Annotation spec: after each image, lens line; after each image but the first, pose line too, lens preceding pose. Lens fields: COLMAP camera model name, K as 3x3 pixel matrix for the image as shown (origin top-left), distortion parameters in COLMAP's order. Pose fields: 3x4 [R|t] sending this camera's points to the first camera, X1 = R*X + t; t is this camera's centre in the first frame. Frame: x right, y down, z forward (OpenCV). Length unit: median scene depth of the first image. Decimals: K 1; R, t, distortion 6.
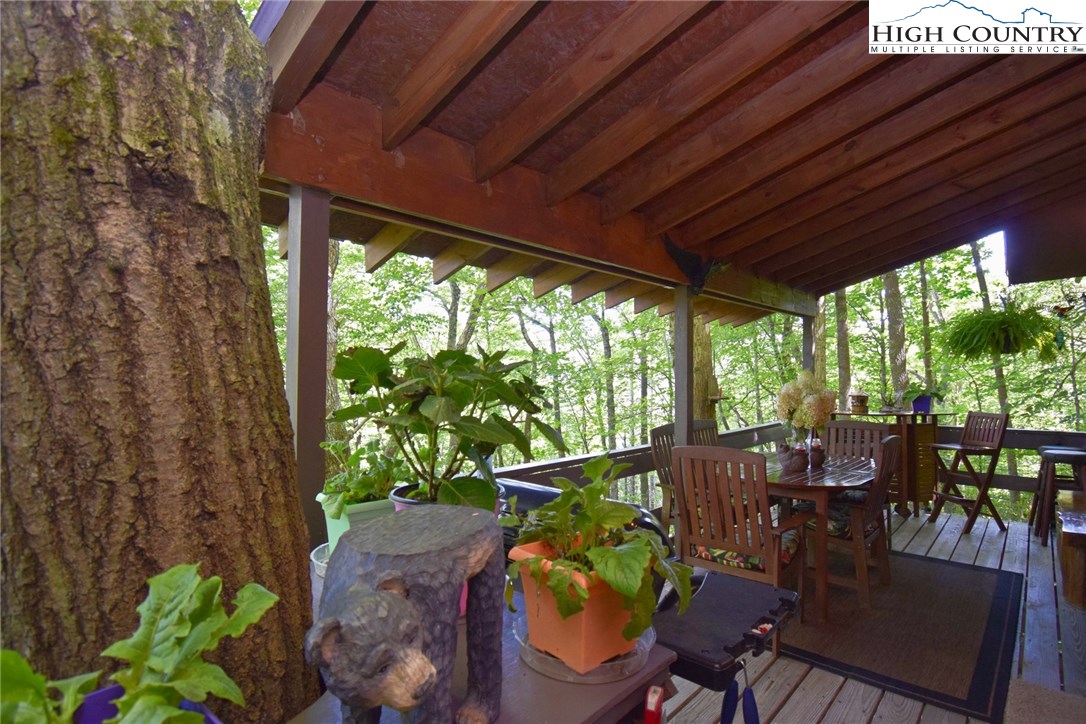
lens RADIAL K [[555.5, 0, 543.0], [0, 555.5, 362.0], [0, 0, 1]] dist [0.027593, -0.035639]
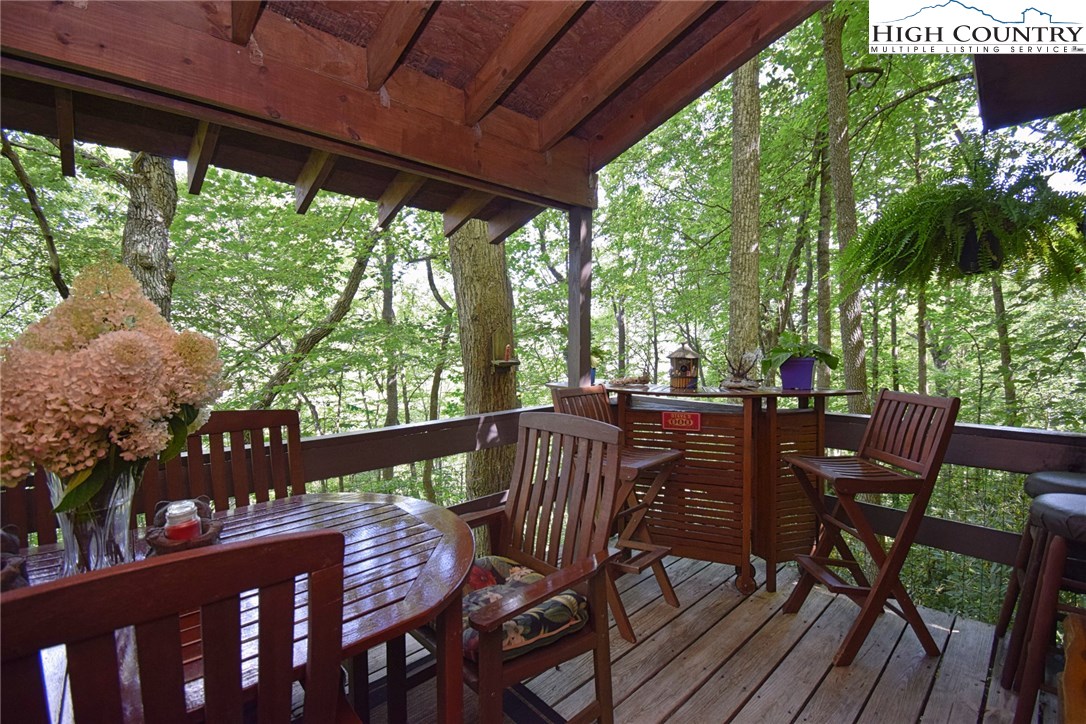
lens RADIAL K [[483.2, 0, 555.6], [0, 483.2, 362.3], [0, 0, 1]] dist [0.019987, -0.024120]
pose [[0.997494, -0.003092, -0.070678, 0.504526], [0.007593, 0.997953, 0.063505, 0.034951], [0.070337, -0.063882, 0.995476, 0.553193]]
